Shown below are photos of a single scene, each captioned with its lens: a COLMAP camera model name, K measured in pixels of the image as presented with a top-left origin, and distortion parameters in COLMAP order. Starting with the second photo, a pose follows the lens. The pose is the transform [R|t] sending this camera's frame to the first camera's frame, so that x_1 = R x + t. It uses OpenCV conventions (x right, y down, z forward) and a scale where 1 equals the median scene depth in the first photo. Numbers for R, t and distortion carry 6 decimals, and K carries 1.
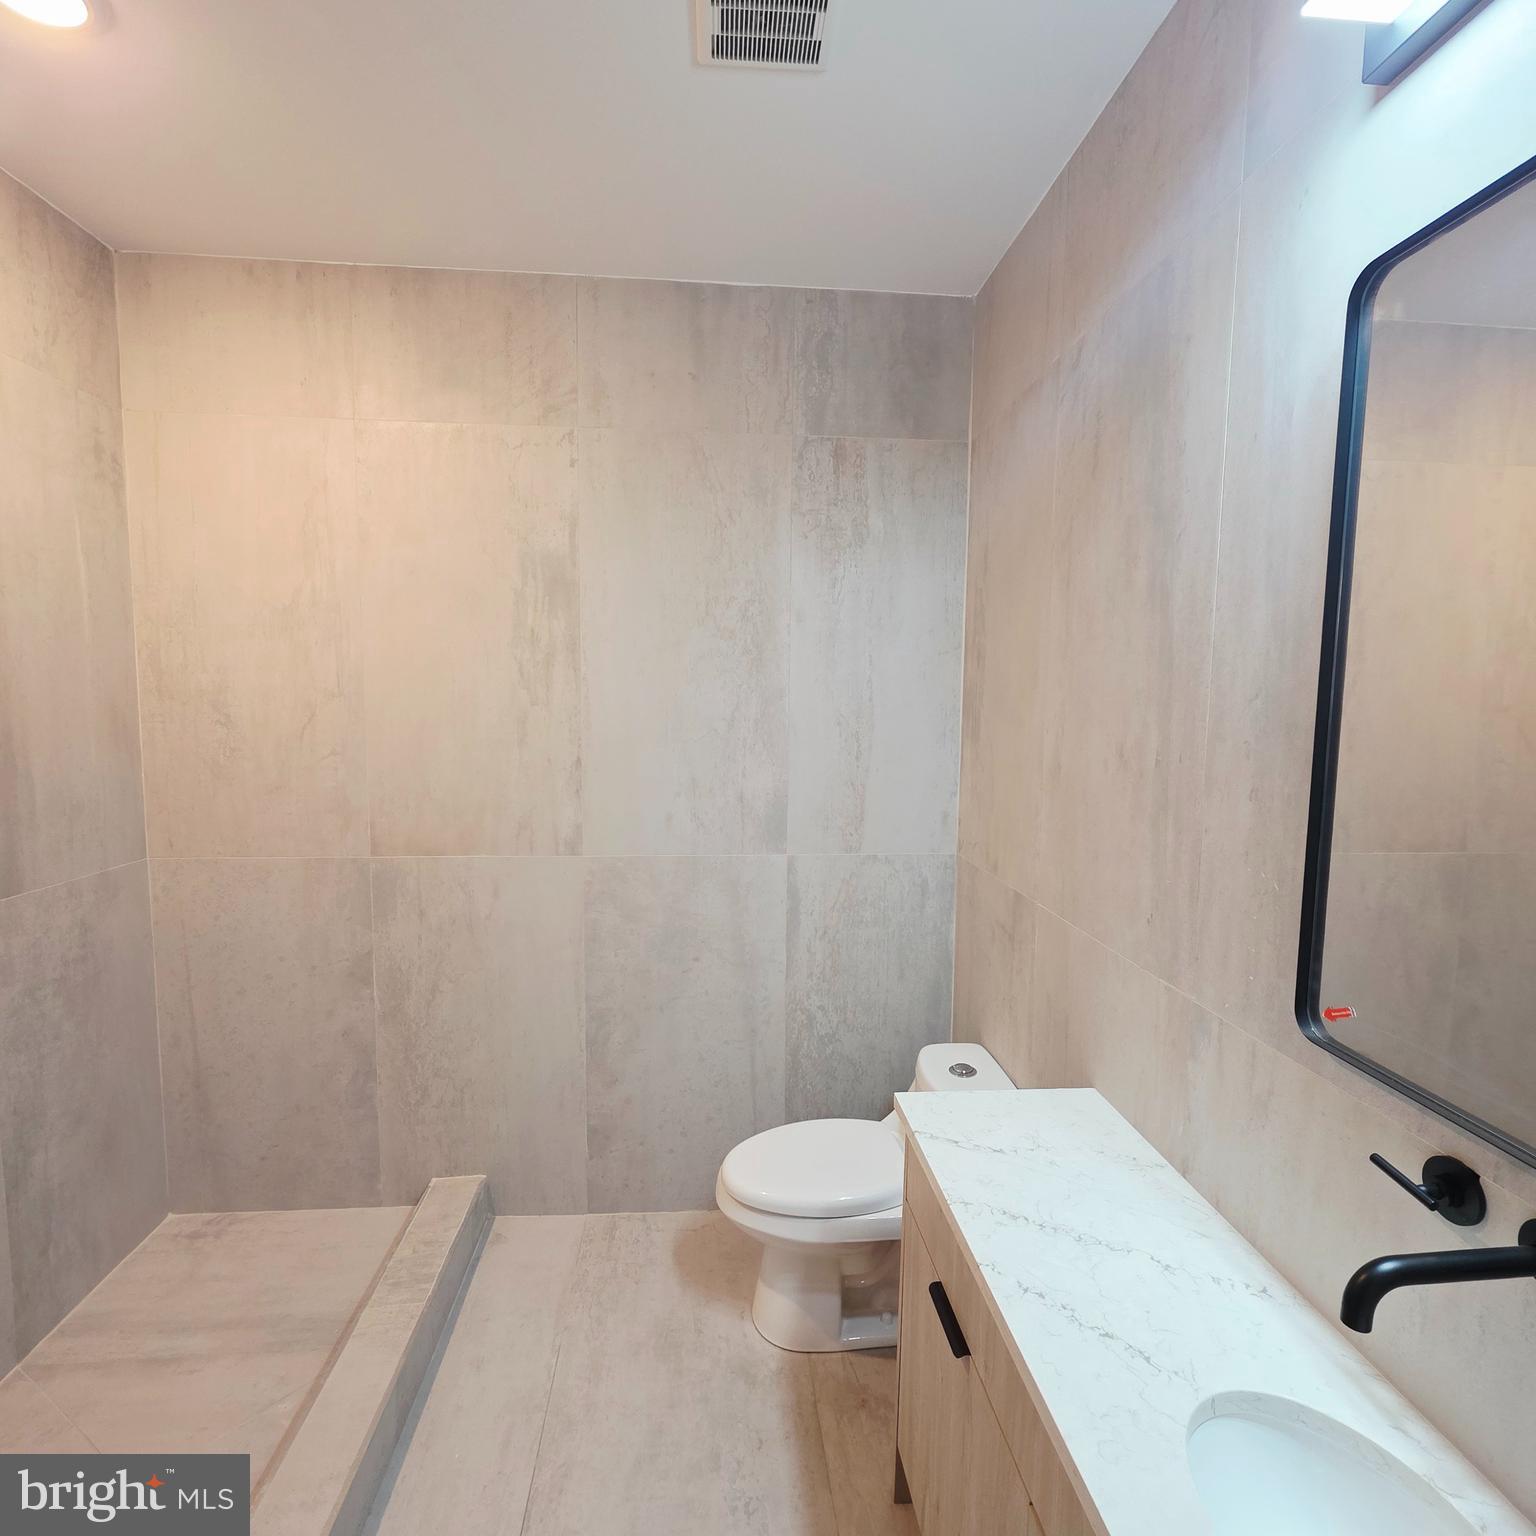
lens RADIAL K [[821.6, 0, 769.3], [0, 821.6, 771.6], [0, 0, 1]] dist [0.003859, -0.002236]
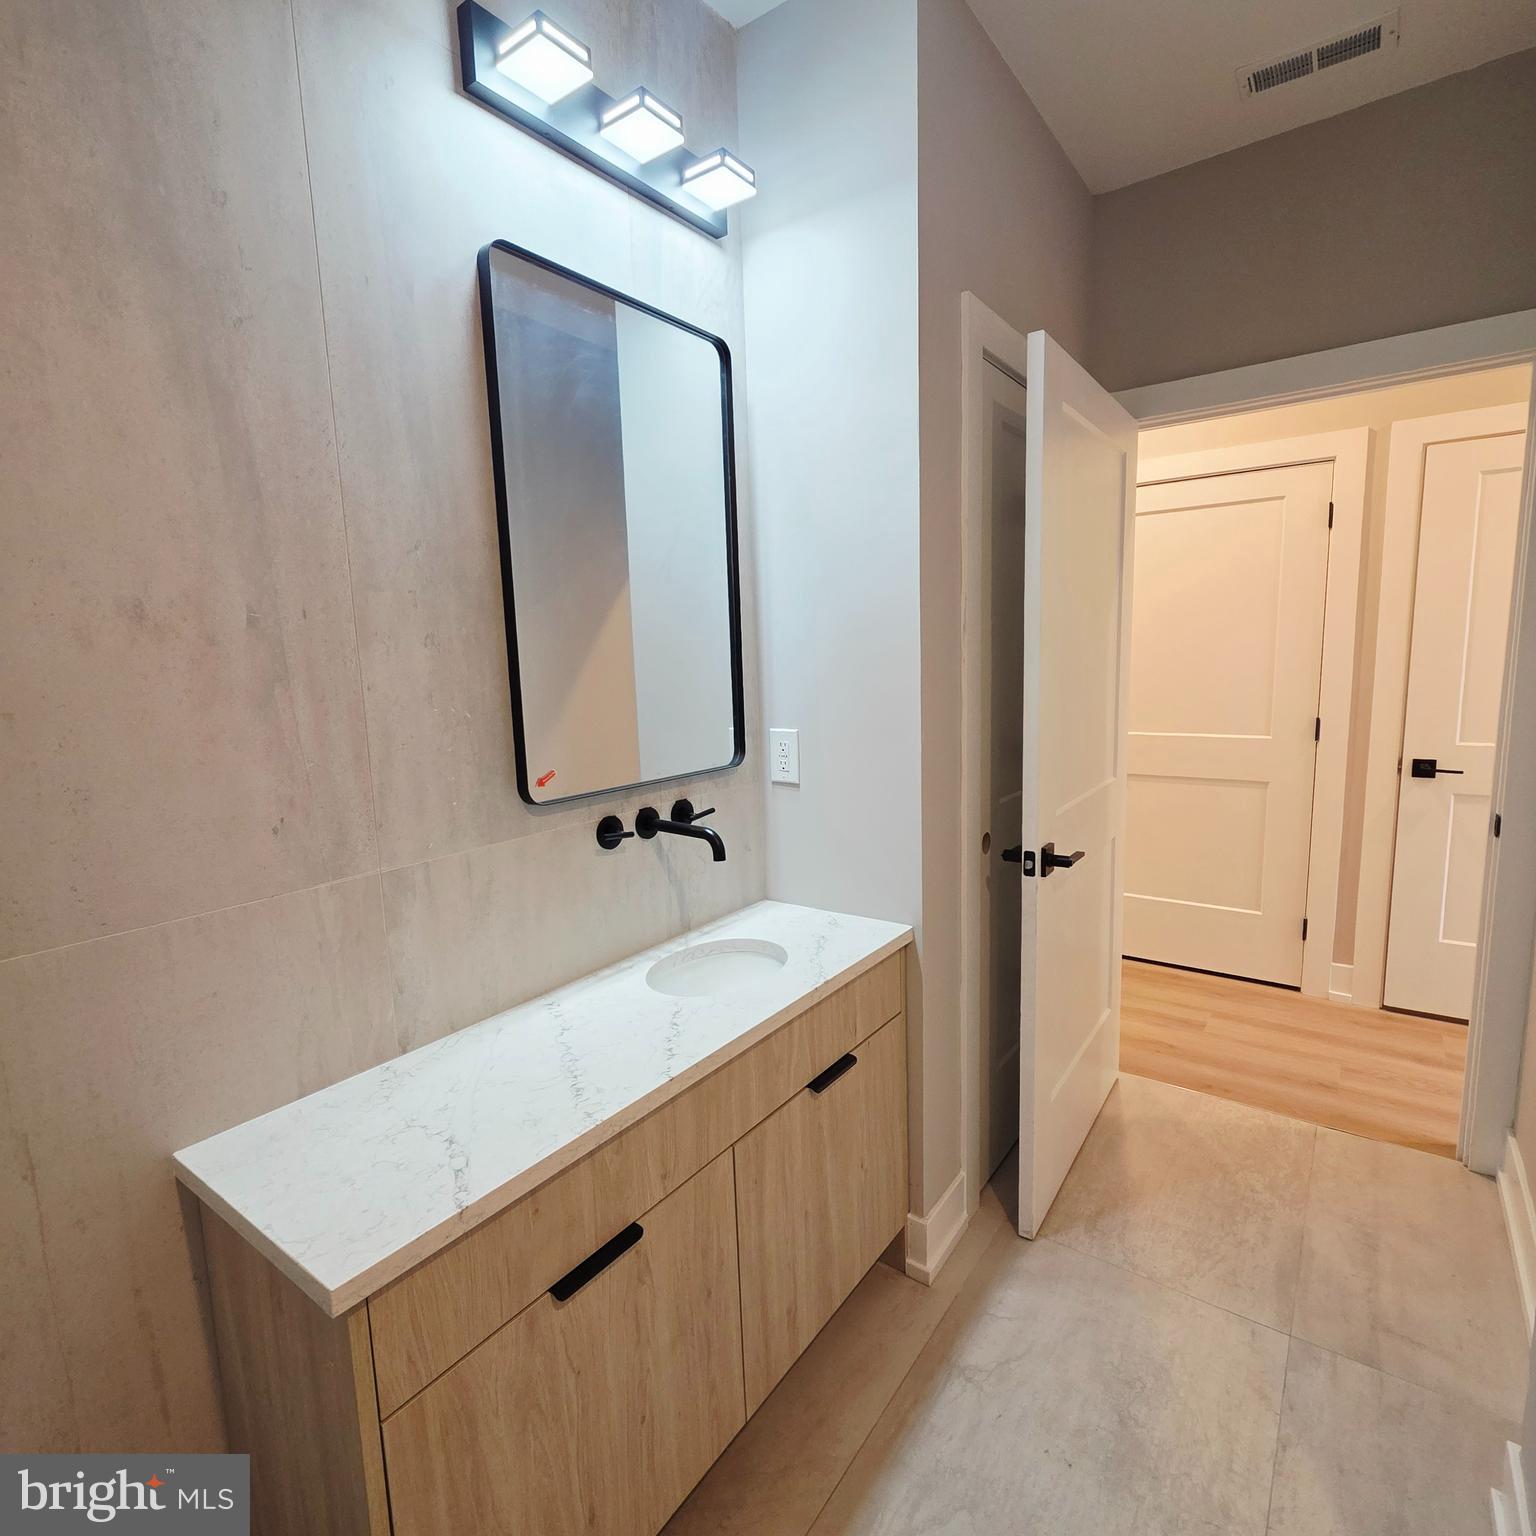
lens RADIAL K [[821.6, 0, 768.3], [0, 821.6, 767.6], [0, 0, 1]] dist [0.003859, -0.002236]
pose [[-0.759166, -0.075003, 0.646561, -0.487417], [0.081793, 0.974472, 0.209080, 0.001216], [-0.645737, 0.211611, -0.733651, 1.595116]]
